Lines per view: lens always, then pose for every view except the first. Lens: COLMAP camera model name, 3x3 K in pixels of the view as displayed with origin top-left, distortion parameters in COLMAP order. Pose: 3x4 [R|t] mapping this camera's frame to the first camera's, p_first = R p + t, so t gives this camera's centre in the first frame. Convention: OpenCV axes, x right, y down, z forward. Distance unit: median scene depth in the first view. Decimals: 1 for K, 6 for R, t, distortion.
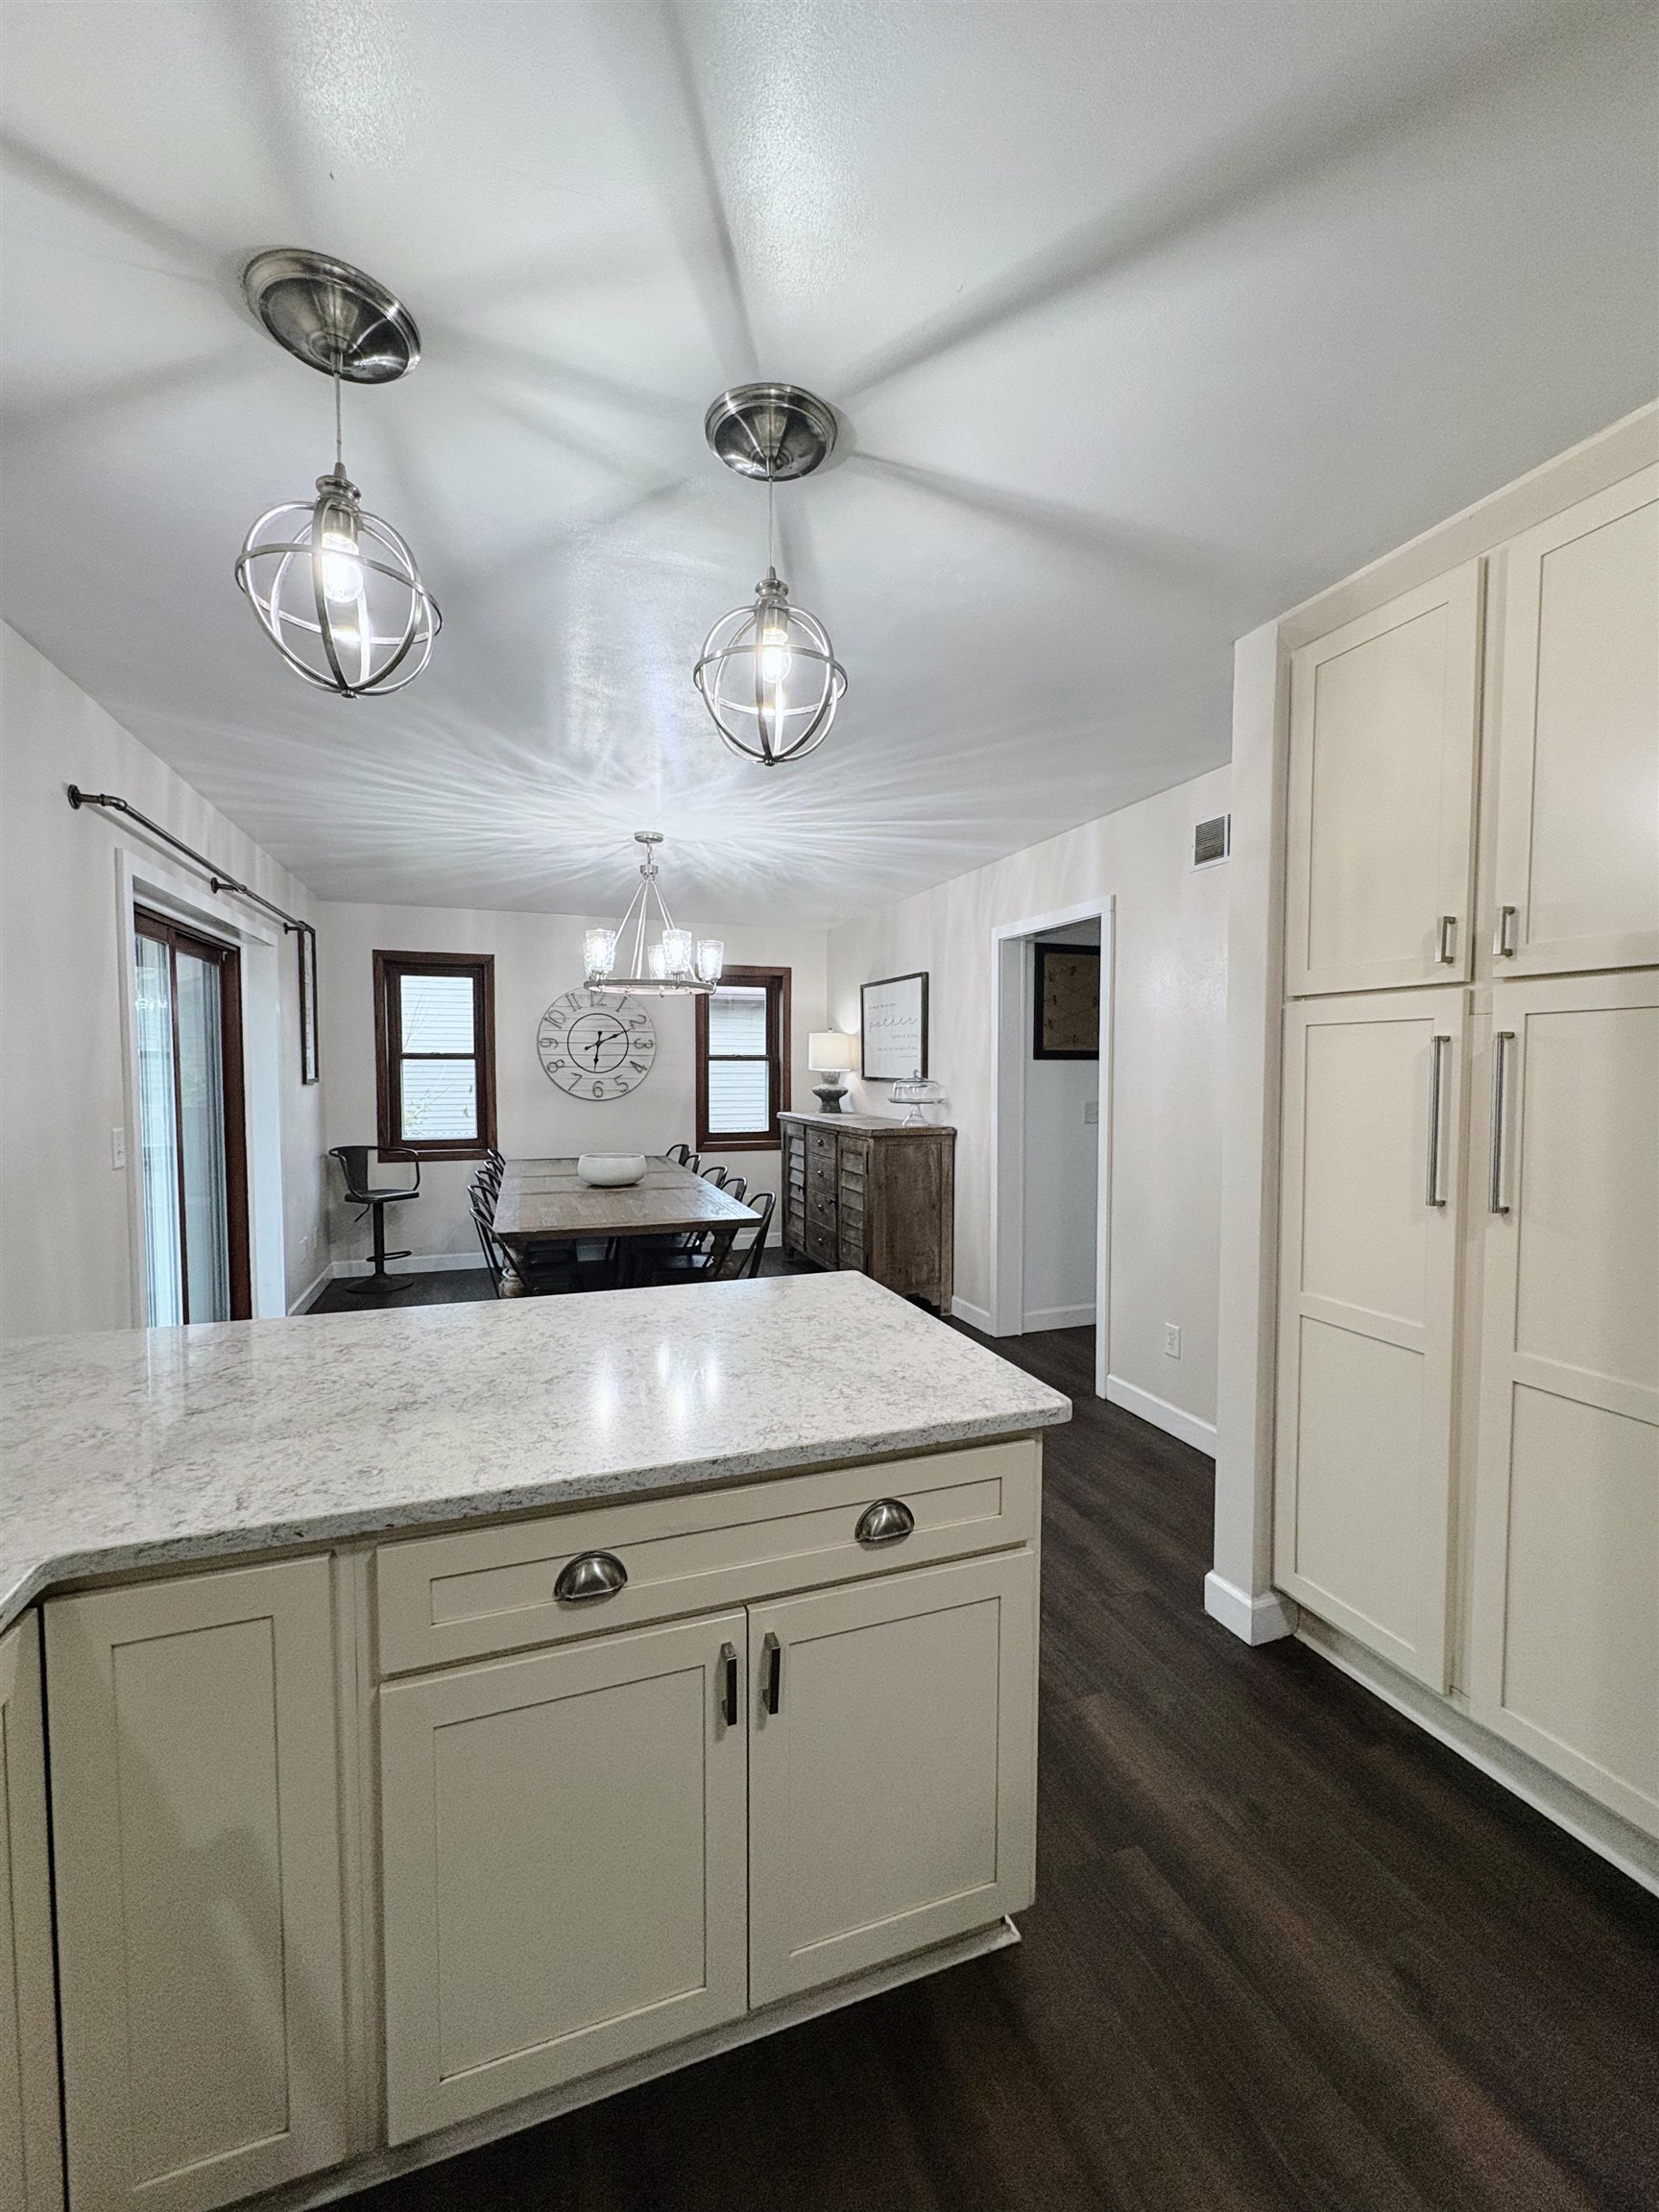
lens RADIAL K [[880.6, 0, 829.5], [0, 880.6, 1106.0], [0, 0, 1]] dist [-0.000441, 0.000144]
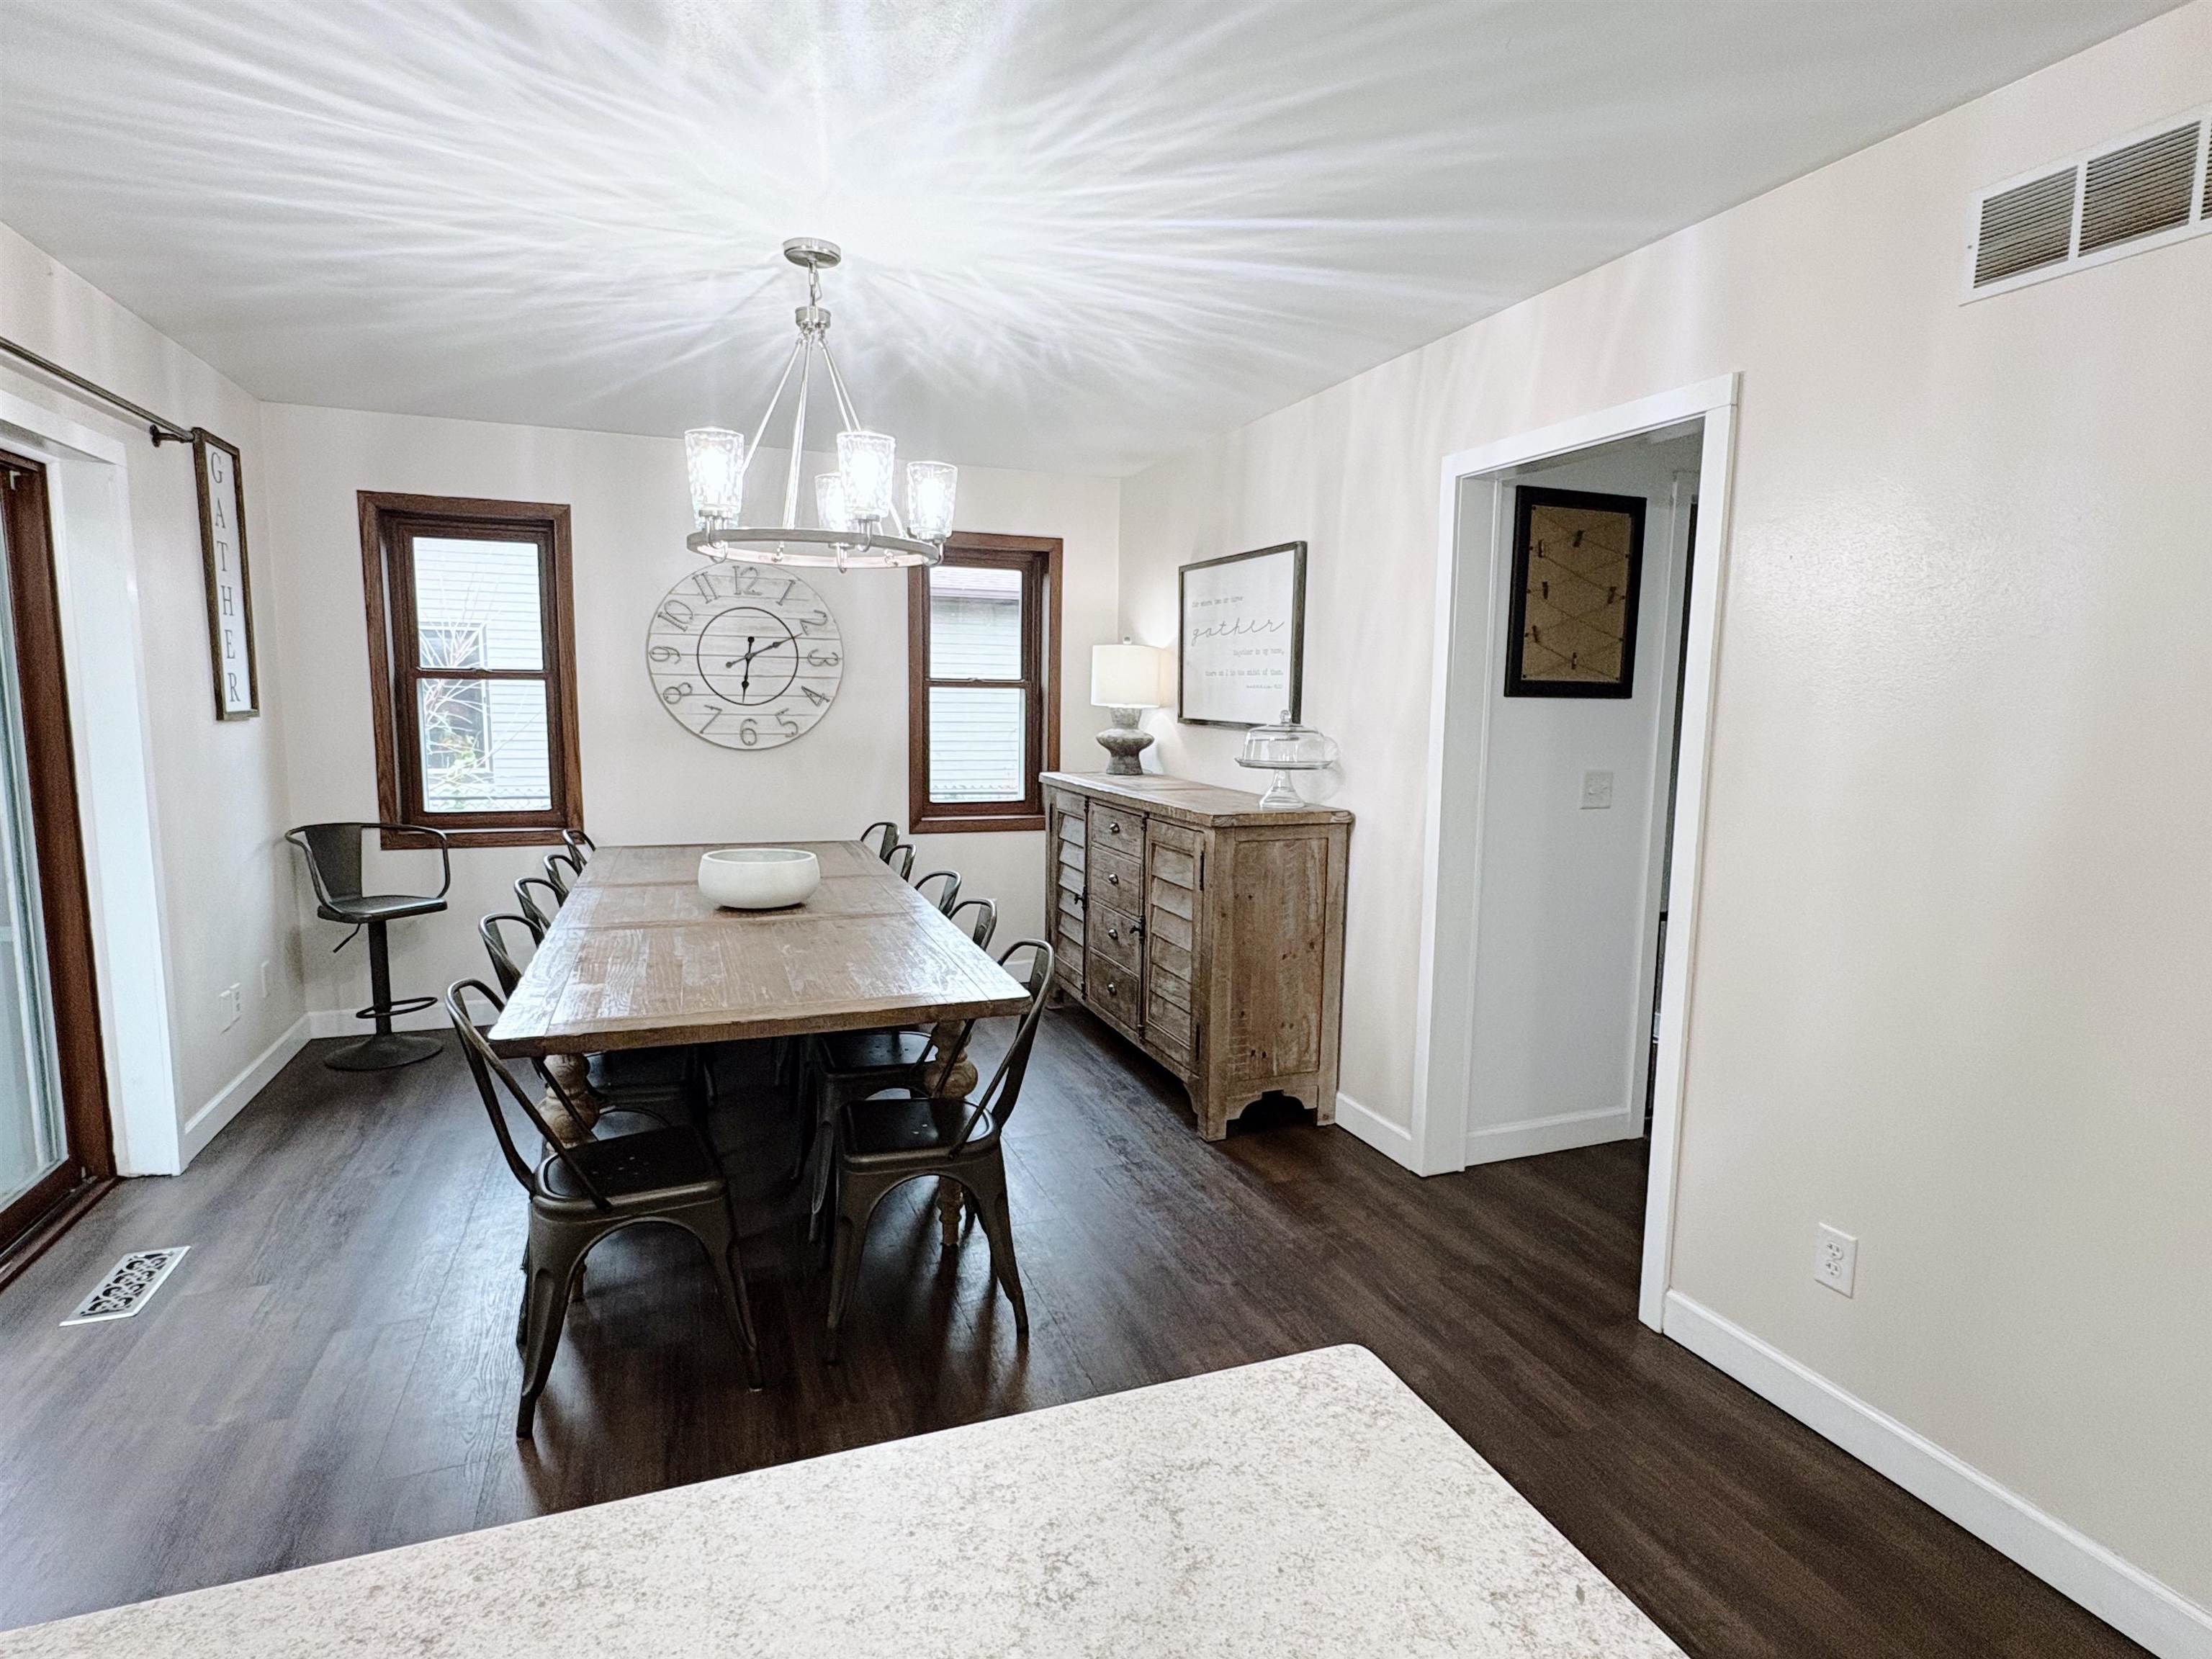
lens RADIAL K [[1145.0, 0, 1108.5], [0, 1145.0, 834.7], [0, 0, 1]] dist [-0.000584, -0.000036]
pose [[0.999757, 0.012352, 0.018274, -0.030524], [-0.013748, 0.996829, 0.078376, -0.016249], [-0.017248, -0.078608, 0.996756, 0.230414]]
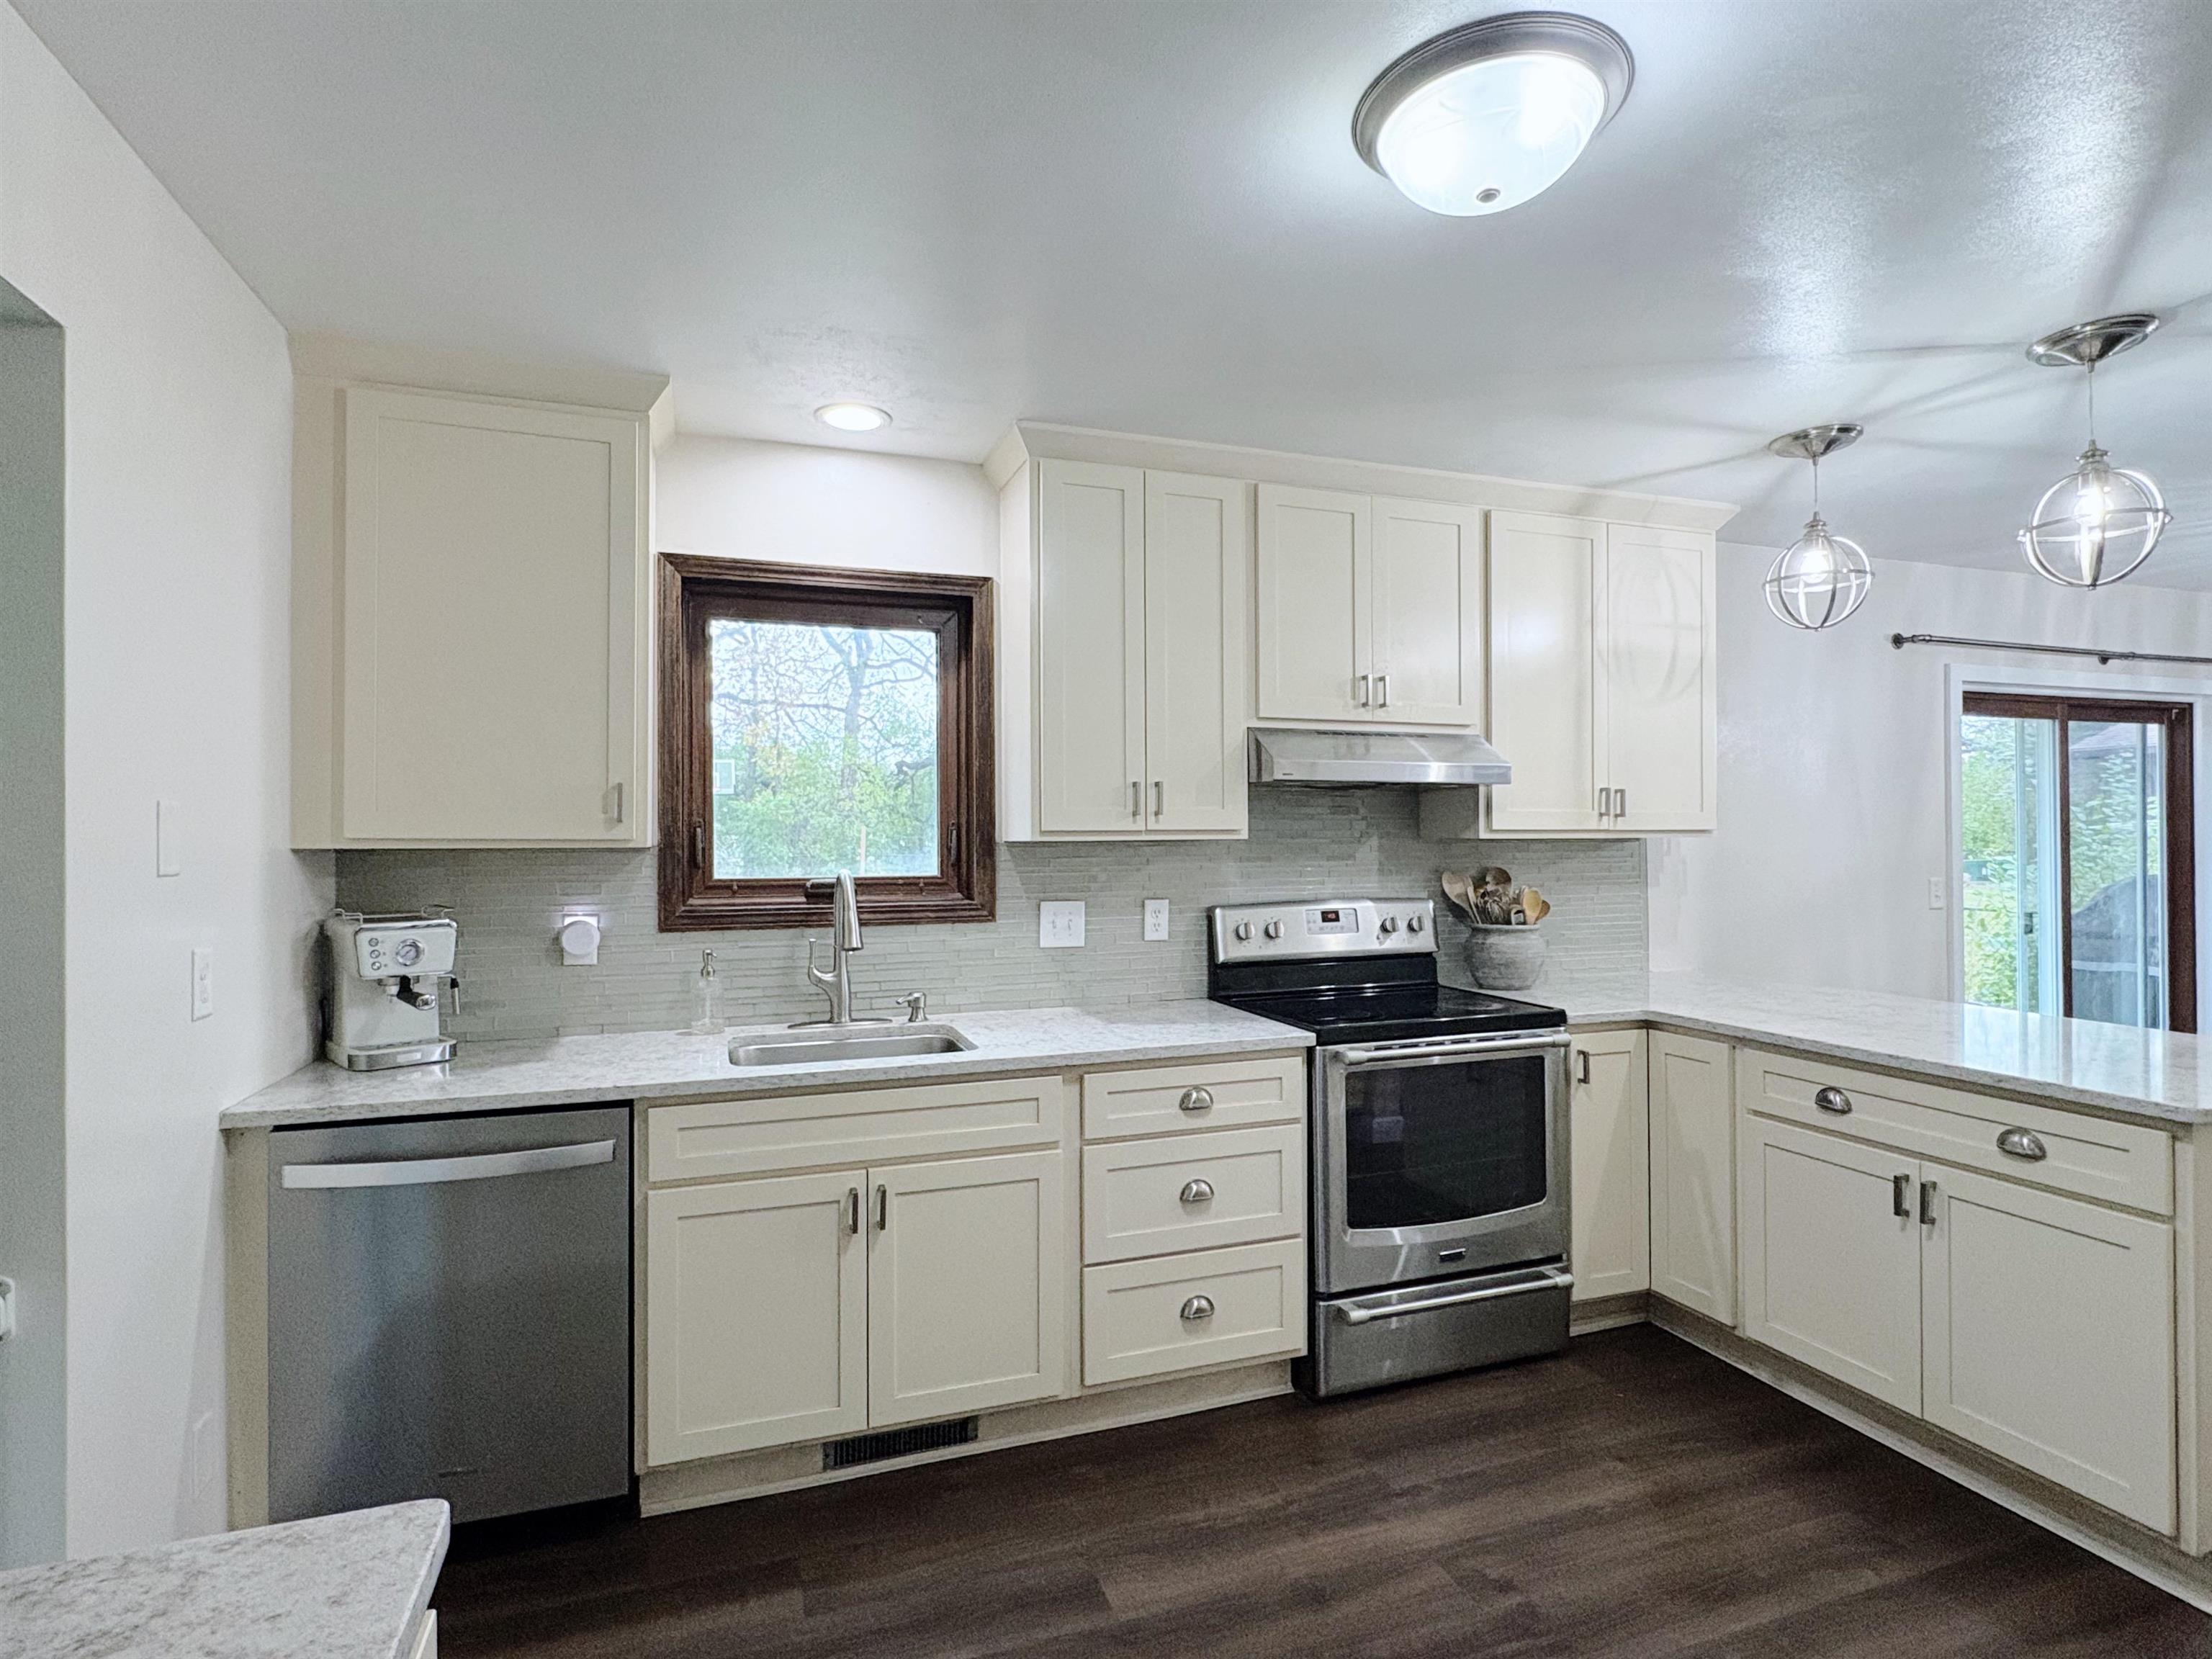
lens RADIAL K [[1127.2, 0, 1106.3], [0, 1127.2, 834.6], [0, 0, 1]] dist [0.002730, 0.001401]
pose [[-0.010074, -0.005583, -0.999934, 0.437610], [-0.039773, 0.999195, -0.005178, 0.009356], [0.999158, 0.039718, -0.010288, -0.109694]]
